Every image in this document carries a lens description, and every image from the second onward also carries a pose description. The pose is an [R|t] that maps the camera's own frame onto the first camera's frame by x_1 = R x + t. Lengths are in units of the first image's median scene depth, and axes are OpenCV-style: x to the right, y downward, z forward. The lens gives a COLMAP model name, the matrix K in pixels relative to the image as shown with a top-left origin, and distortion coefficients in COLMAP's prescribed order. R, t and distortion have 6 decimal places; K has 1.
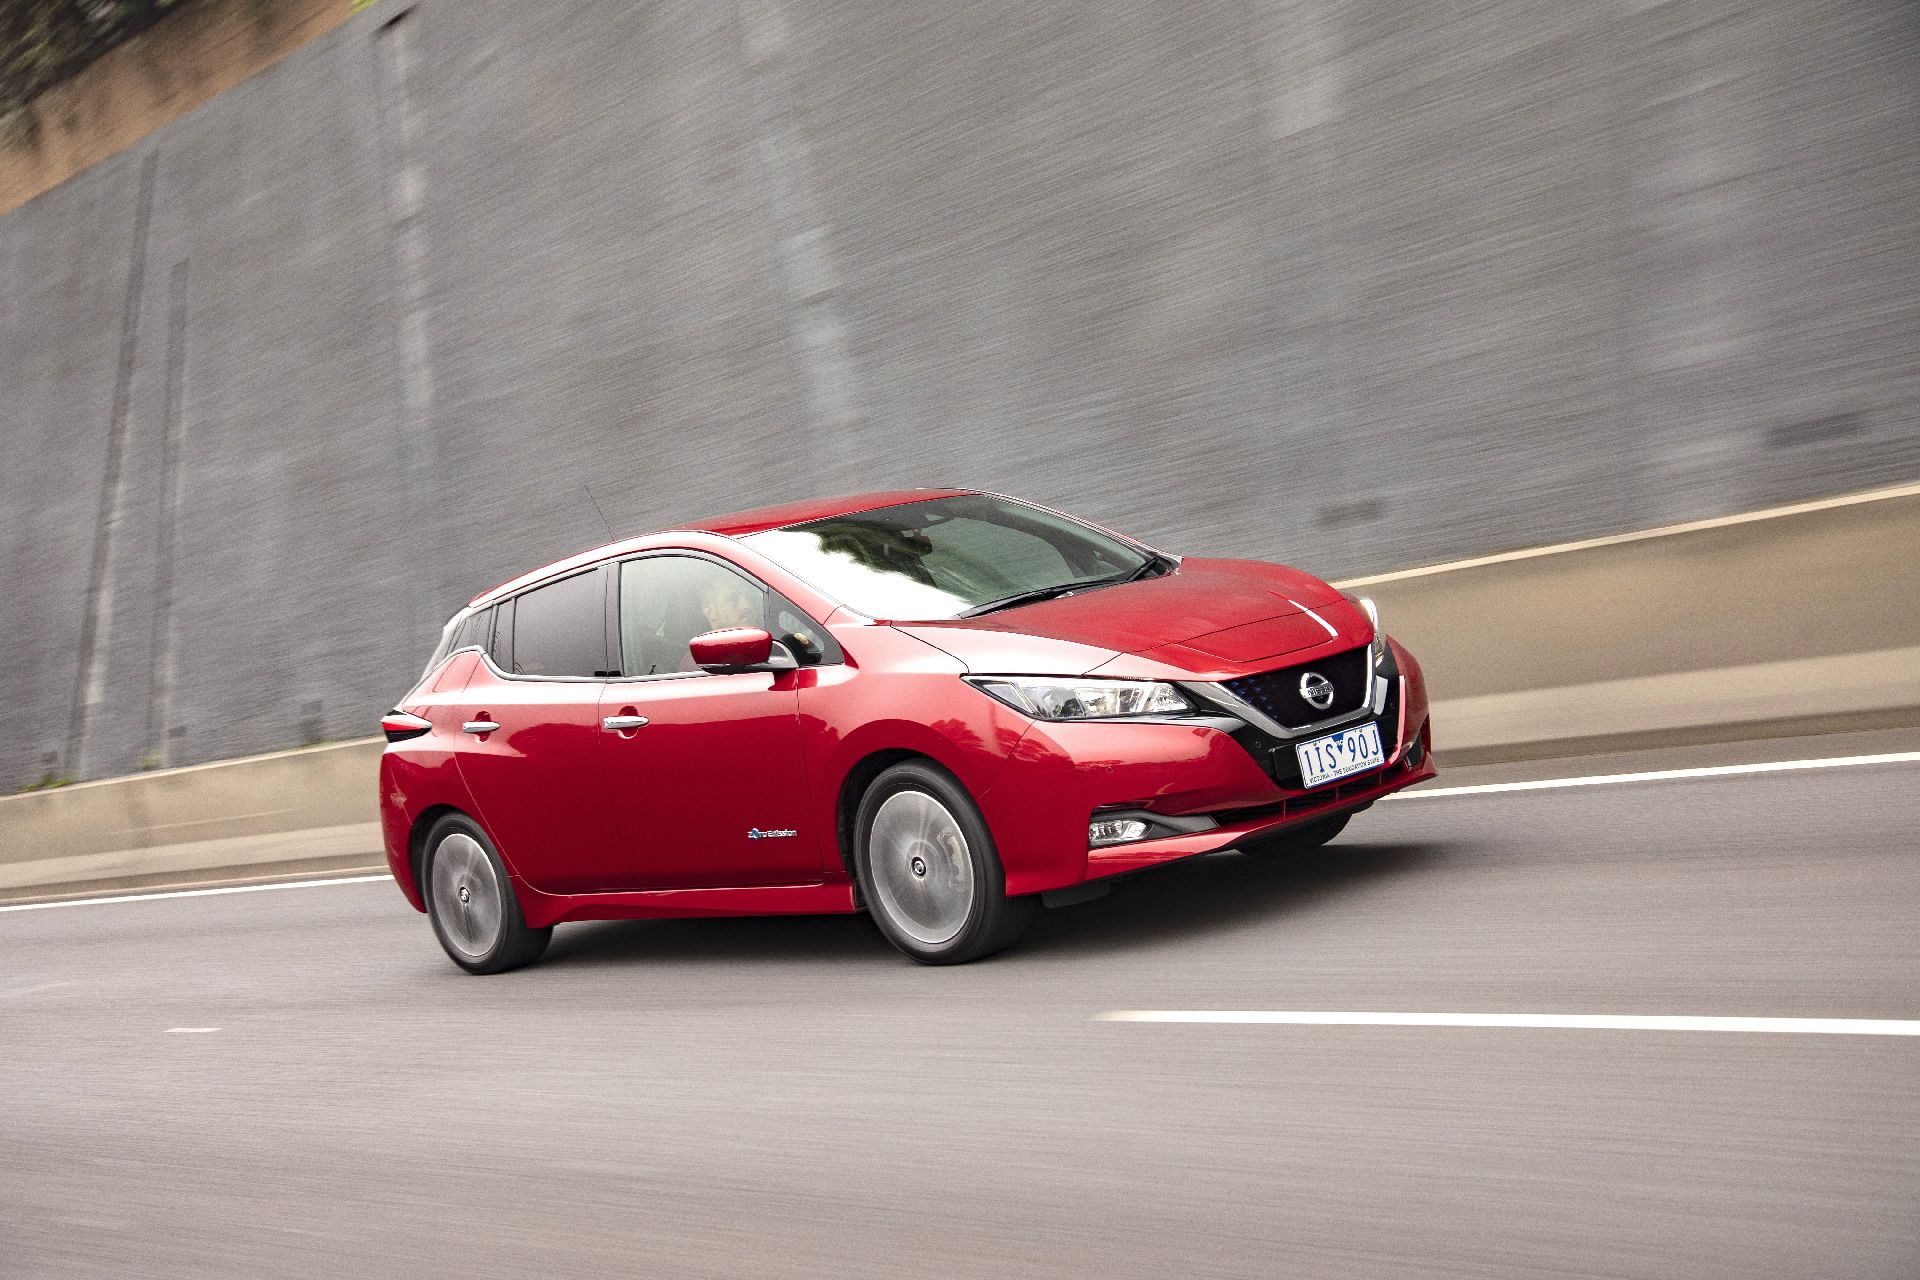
lens RADIAL K [[2560.2, 0, 960.0], [0, 2560.2, 640.0], [0, 0, 1]] dist [0.091772, -0.003605]
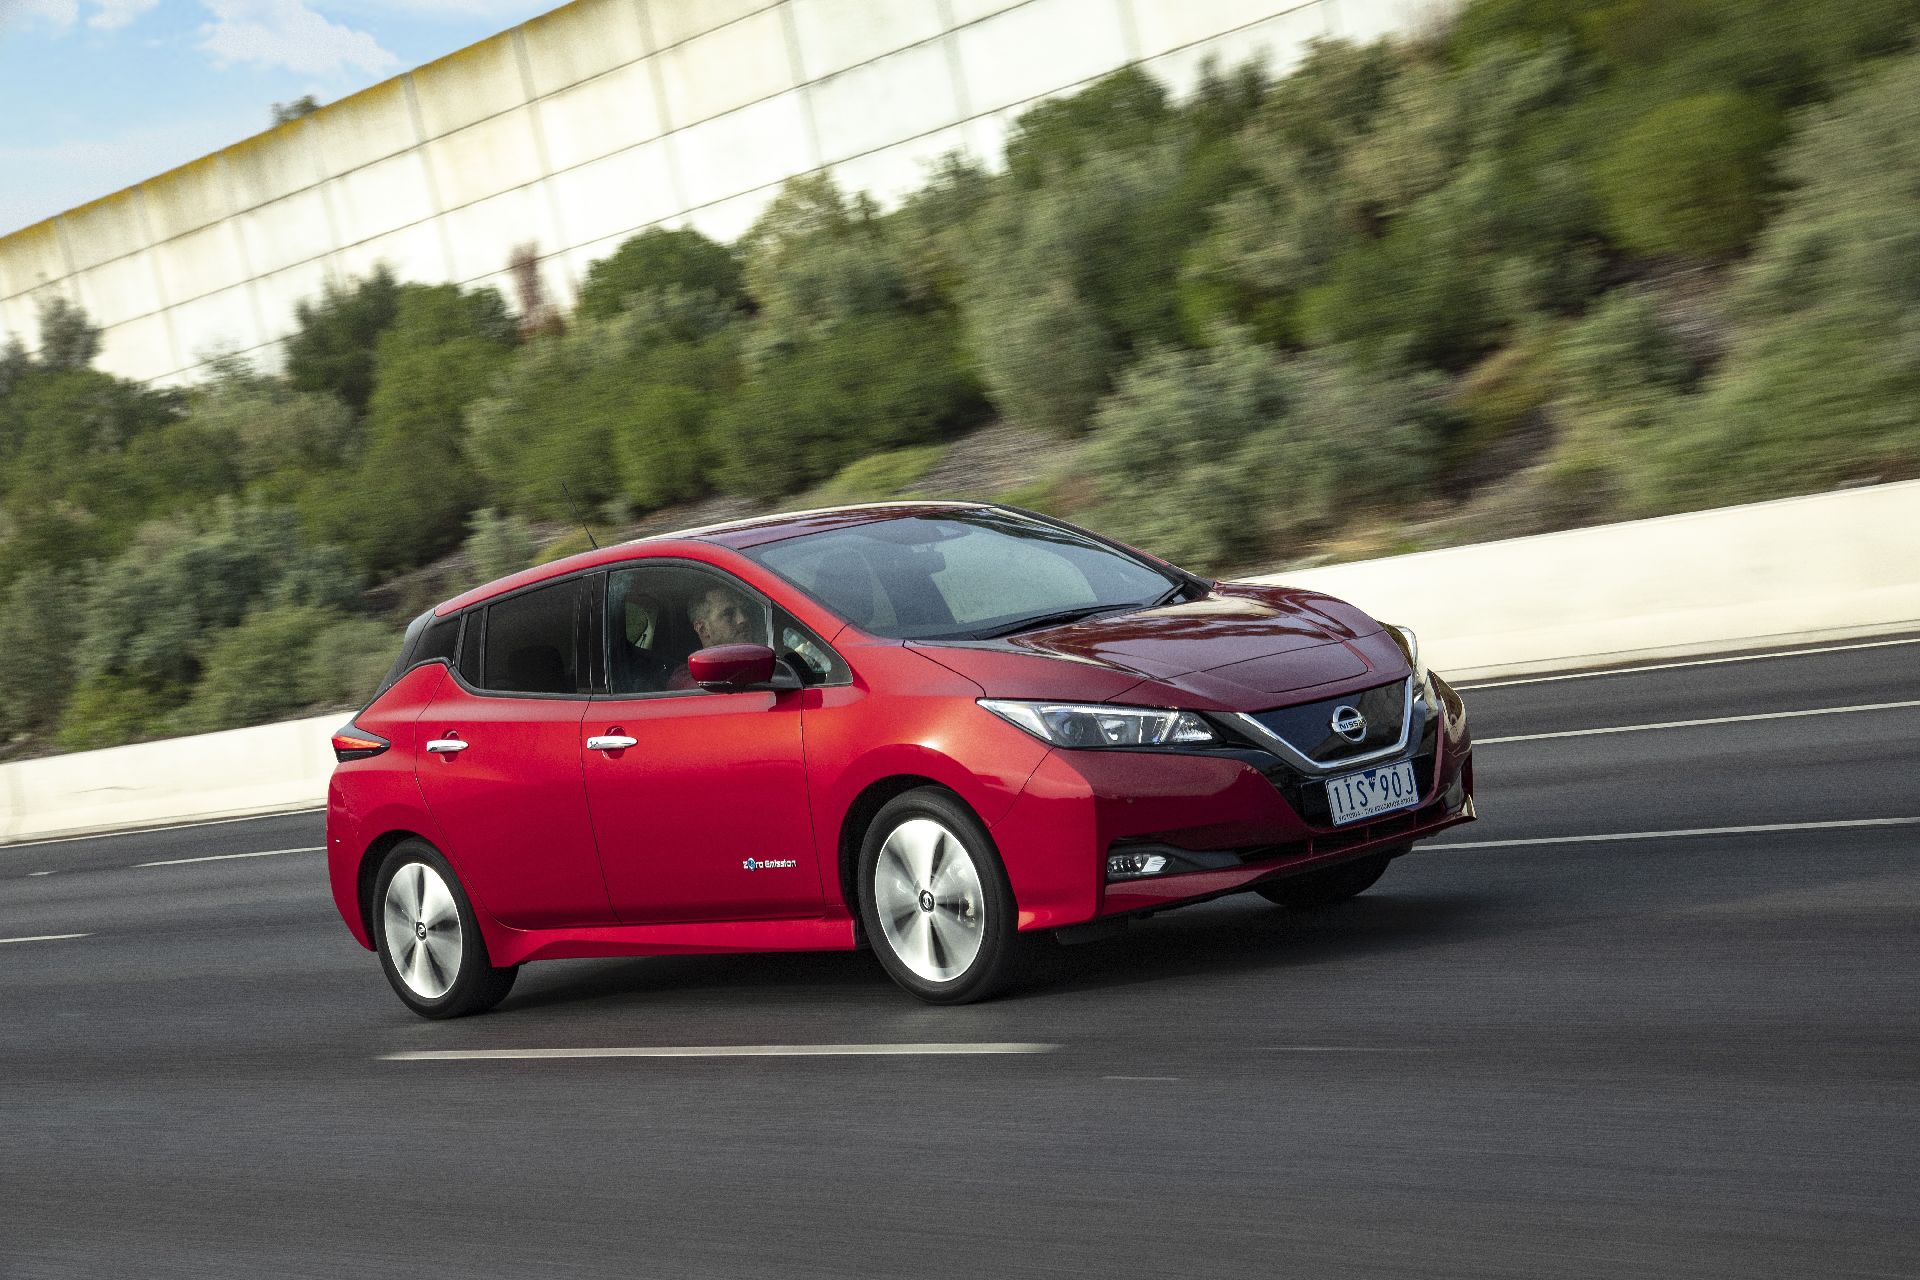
lens RADIAL K [[3248.2, 0, 960.0], [0, 3248.2, 640.0], [0, 0, 1]] dist [0.223546, 0.020706]
pose [[0.999662, 0.025563, 0.004802, -0.011996], [-0.025505, 0.999606, -0.011725, 0.006003], [-0.005100, 0.011599, 0.999920, -0.207969]]
